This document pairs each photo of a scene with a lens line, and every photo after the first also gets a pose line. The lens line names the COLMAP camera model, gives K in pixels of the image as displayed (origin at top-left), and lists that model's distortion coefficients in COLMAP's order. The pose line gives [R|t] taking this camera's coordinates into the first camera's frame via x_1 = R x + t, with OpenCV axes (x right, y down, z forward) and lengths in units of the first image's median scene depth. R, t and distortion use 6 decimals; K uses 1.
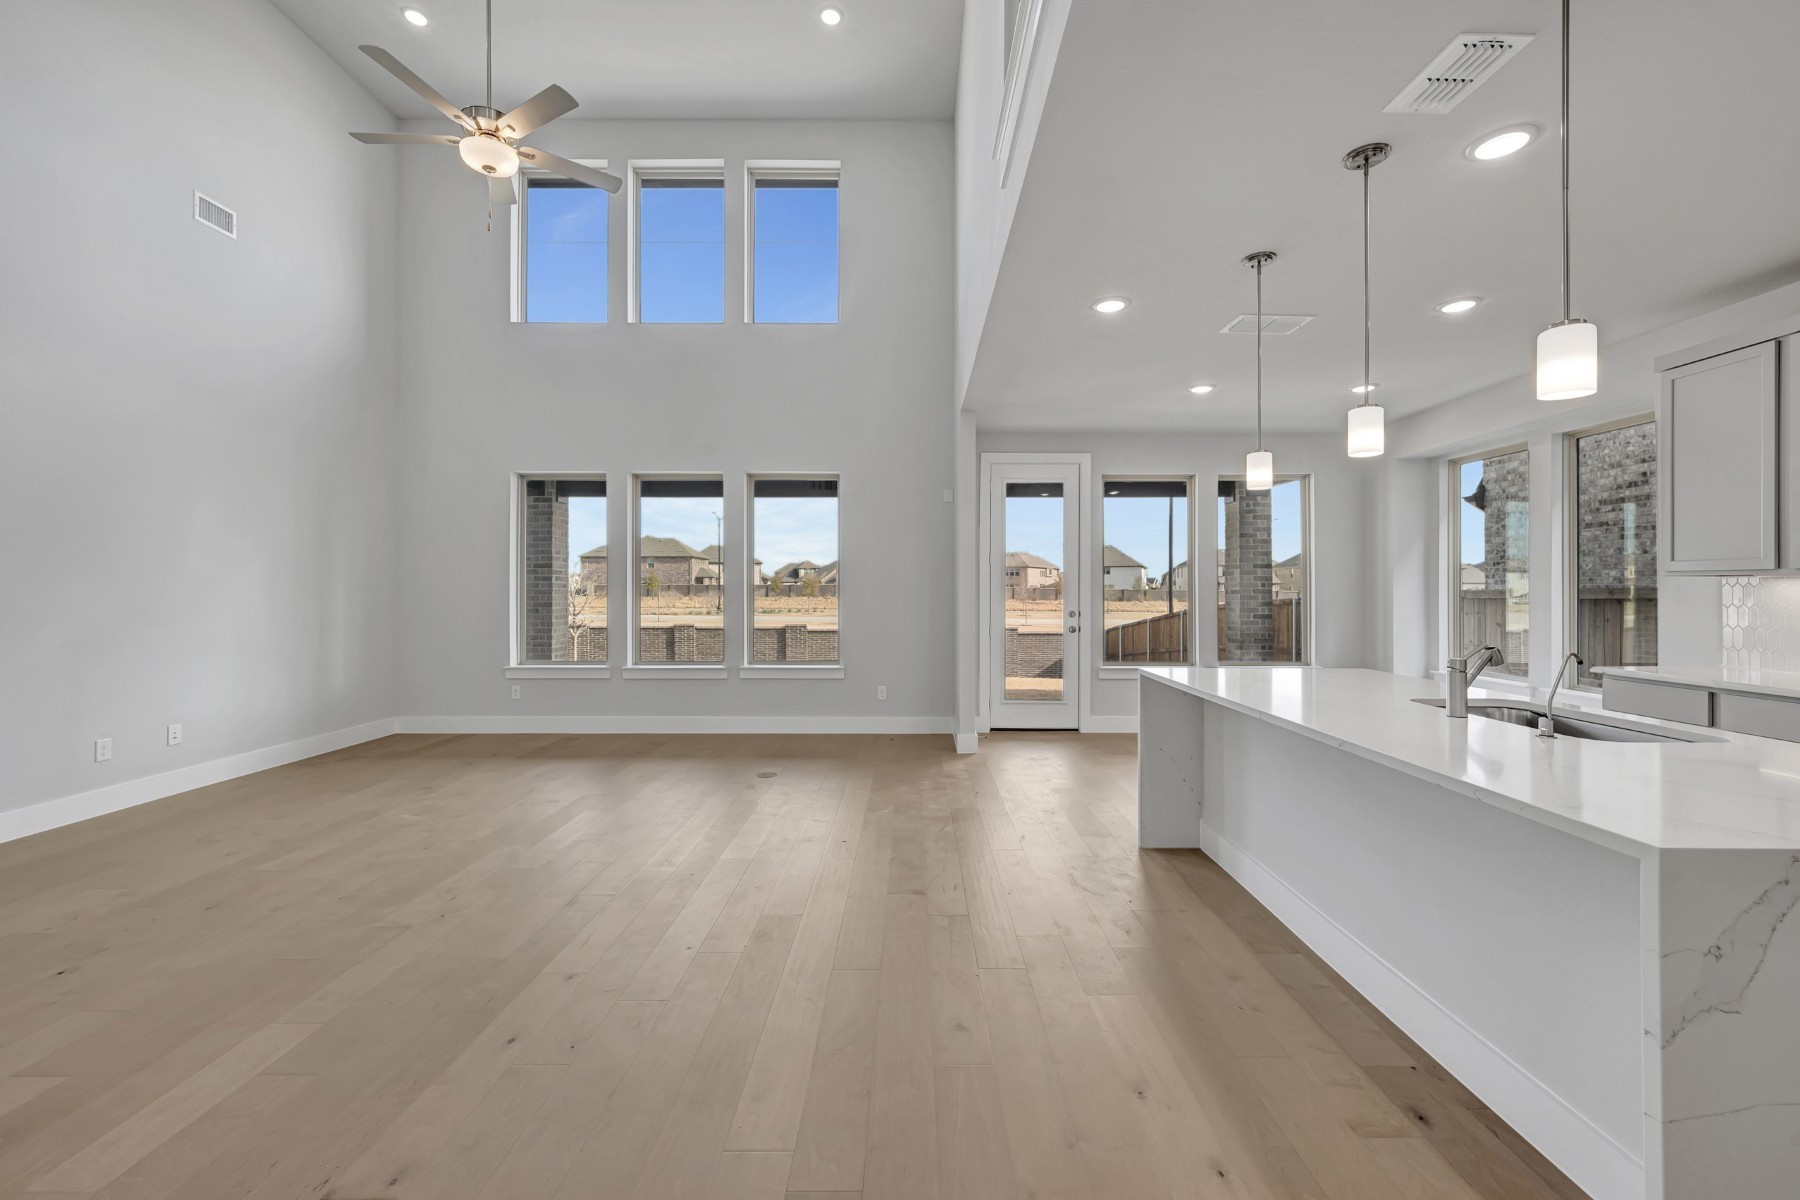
lens RADIAL K [[711.0, 0, 909.0], [0, 711.0, 586.3], [0, 0, 1]] dist [-0.001328, 0.001193]
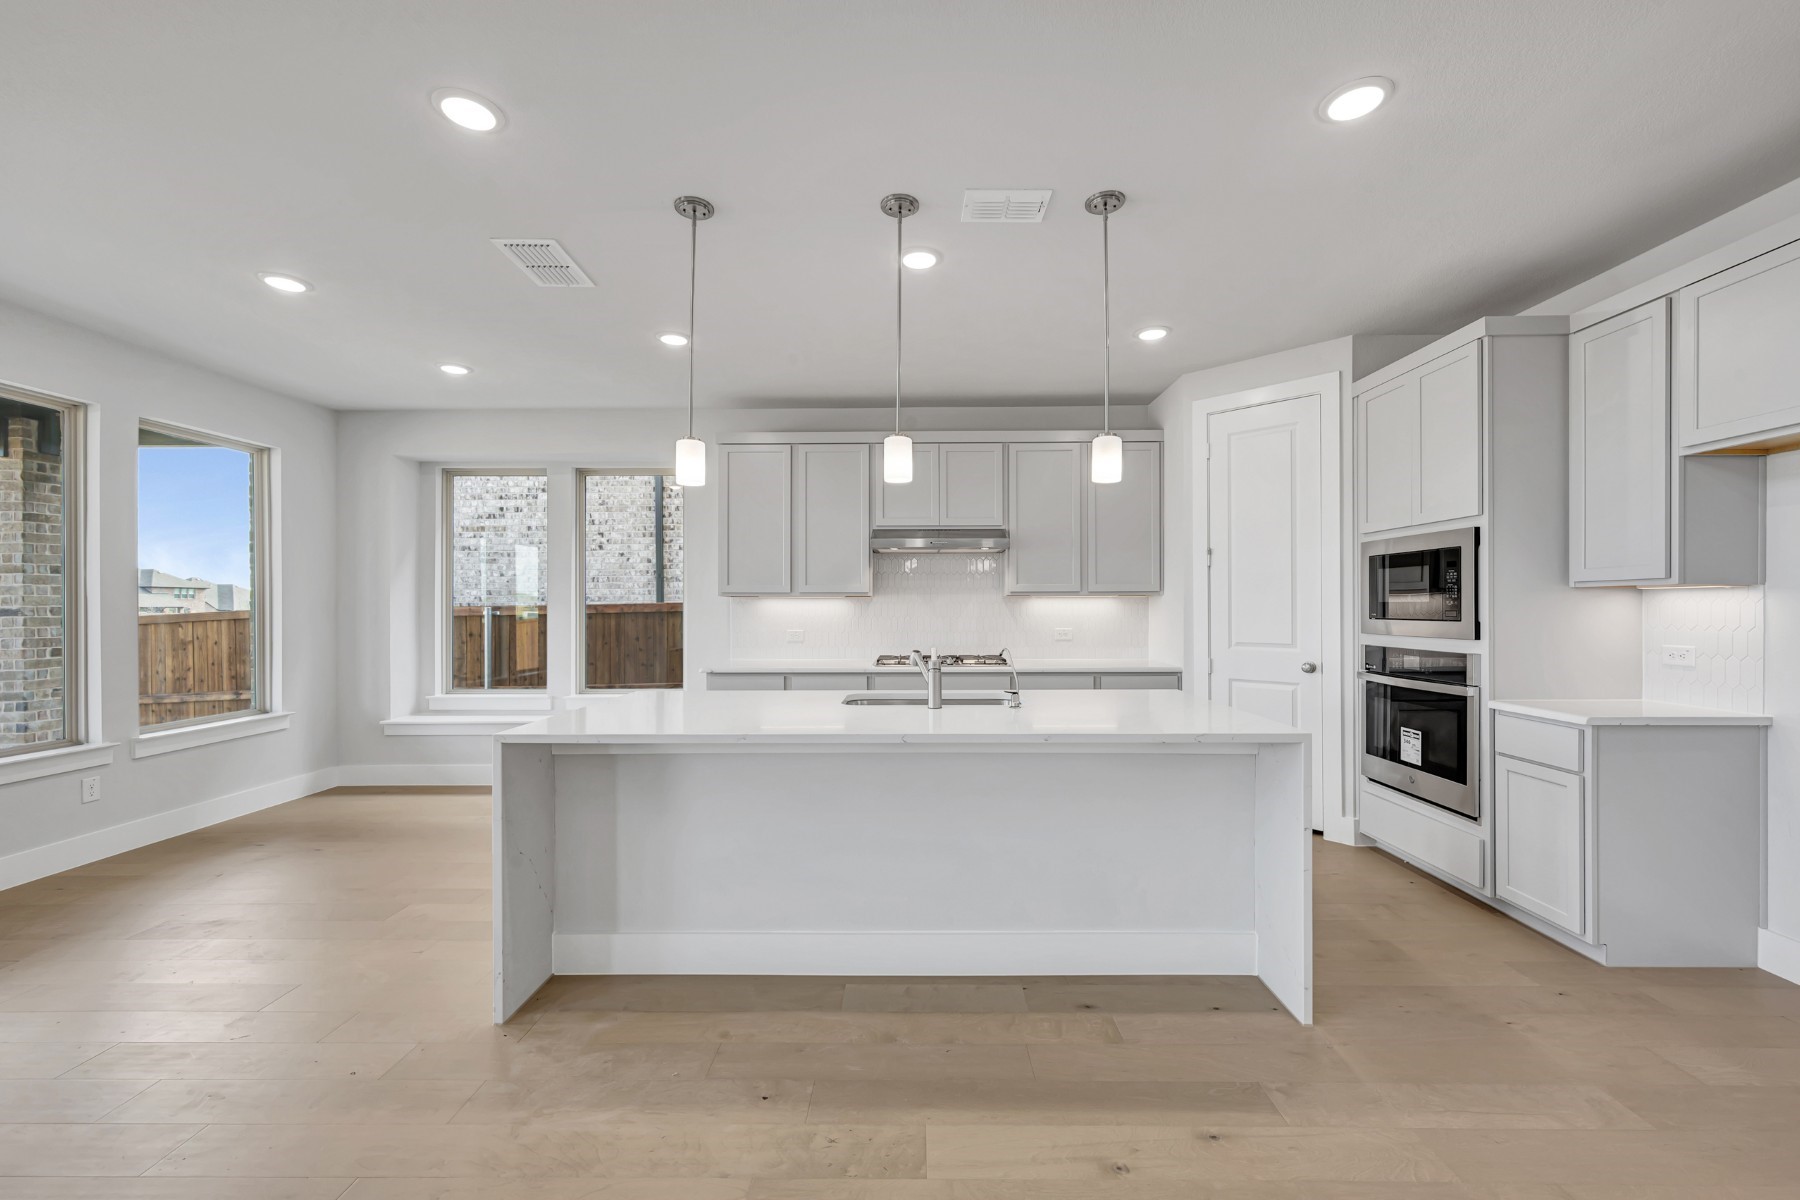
lens RADIAL K [[711.0, 0, 905.5], [0, 711.0, 603.2], [0, 0, 1]] dist [-0.001328, 0.001193]
pose [[0.006836, 0.003255, 0.999971, -0.143876], [-0.001056, 0.999994, -0.003247, 0.001868], [-0.999976, -0.001034, 0.006840, 0.319917]]
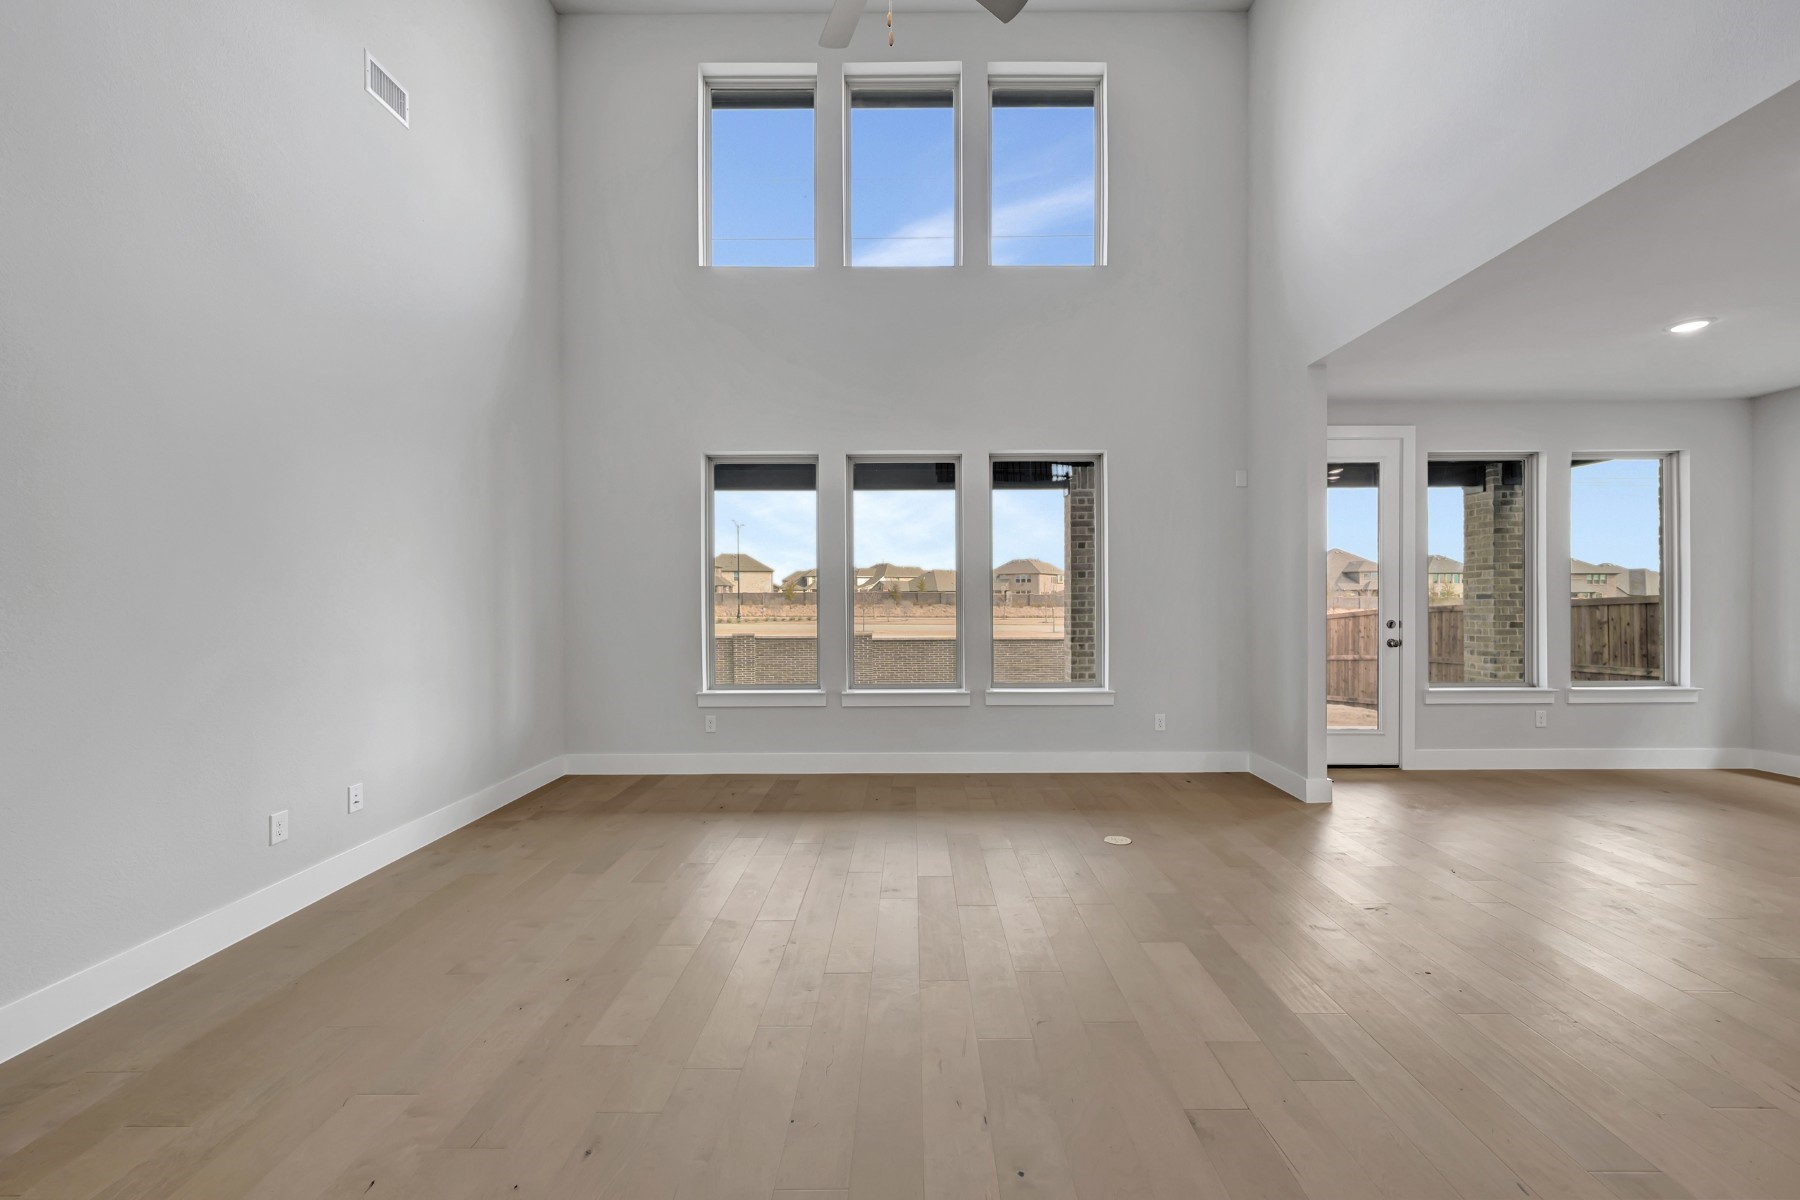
lens RADIAL K [[711.0, 0, 907.9], [0, 711.0, 601.8], [0, 0, 1]] dist [-0.001328, 0.001193]
pose [[0.999985, -0.004913, 0.002460, -0.295817], [0.004883, 0.999918, 0.011837, 0.001009], [-0.002518, -0.011825, 0.999927, 0.172371]]
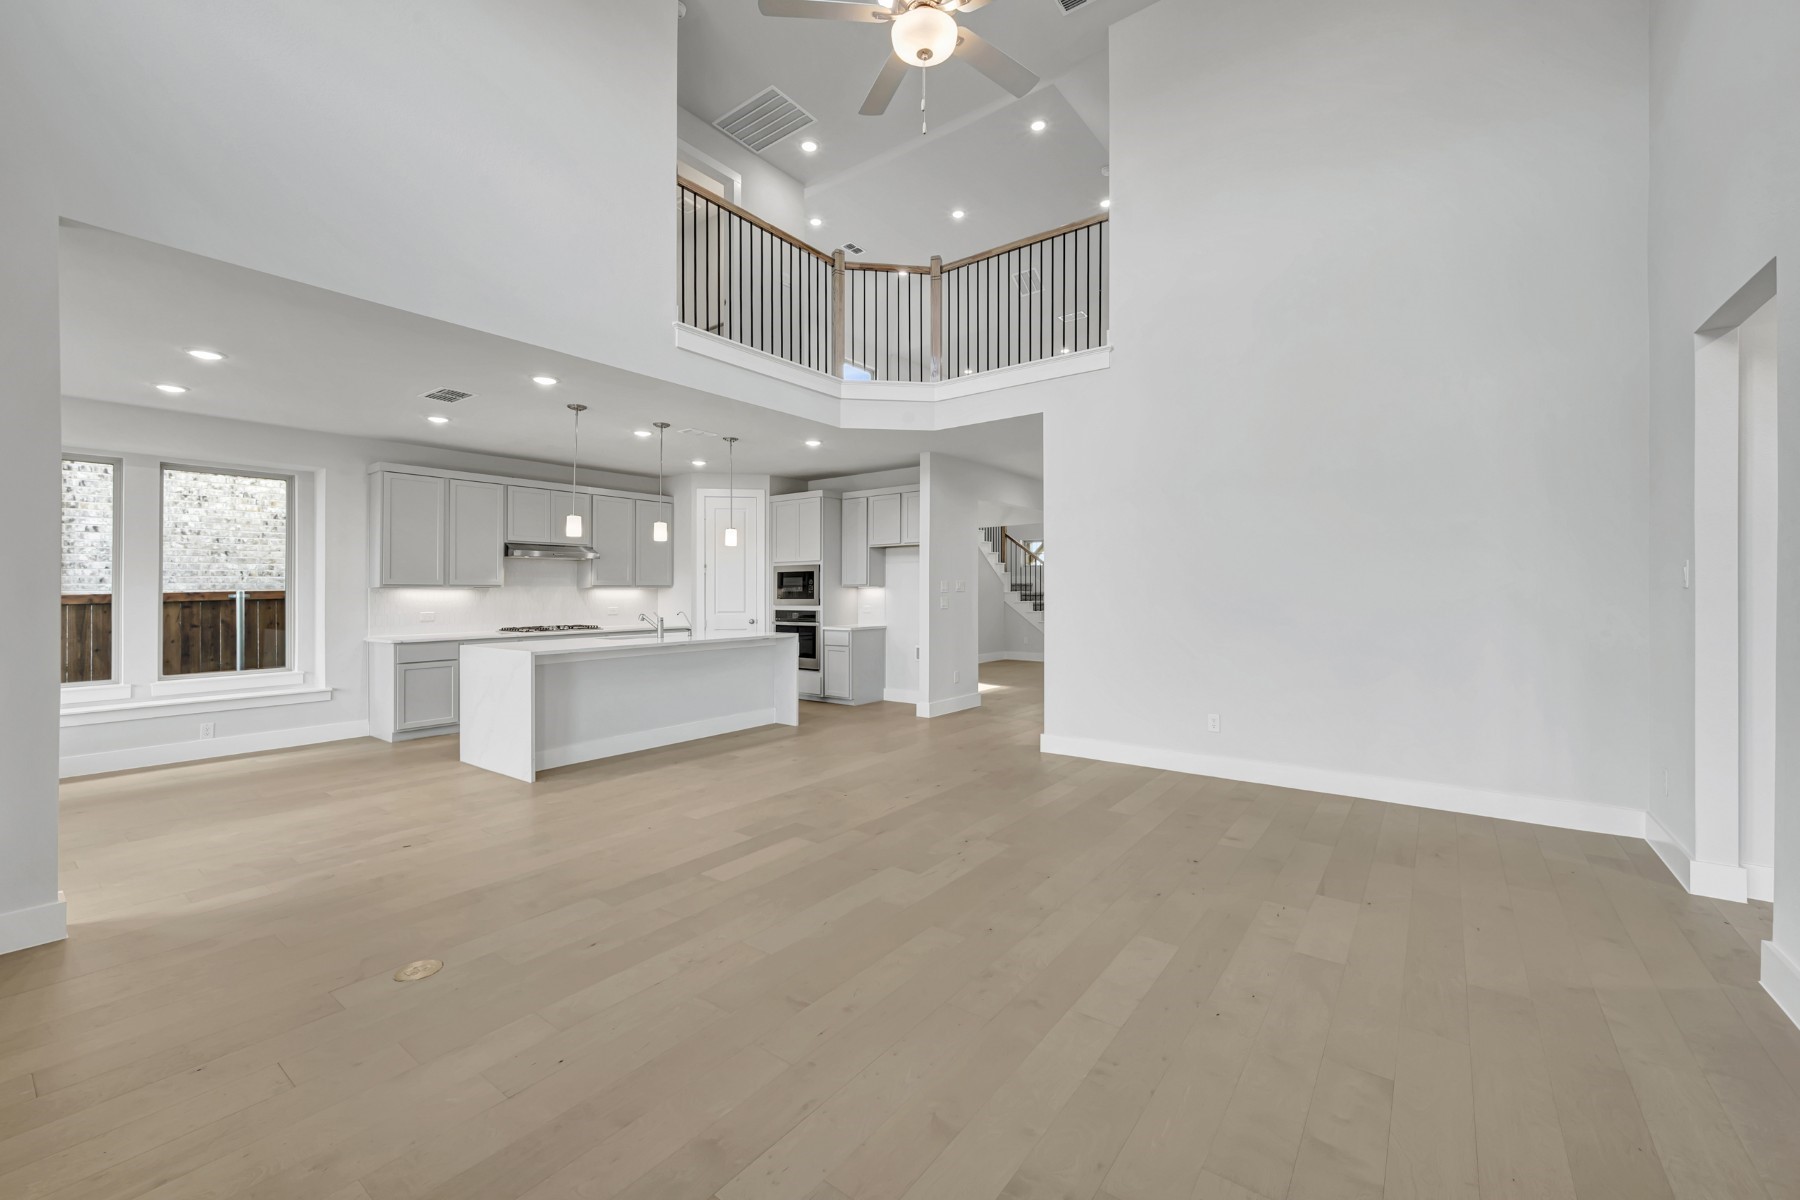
lens RADIAL K [[711.0, 0, 897.0], [0, 711.0, 590.1], [0, 0, 1]] dist [-0.001328, 0.001193]
pose [[-0.799997, 0.007913, 0.599951, -0.508442], [0.004059, 0.999962, -0.007776, 0.006544], [-0.599990, -0.003785, -0.799999, 0.821102]]
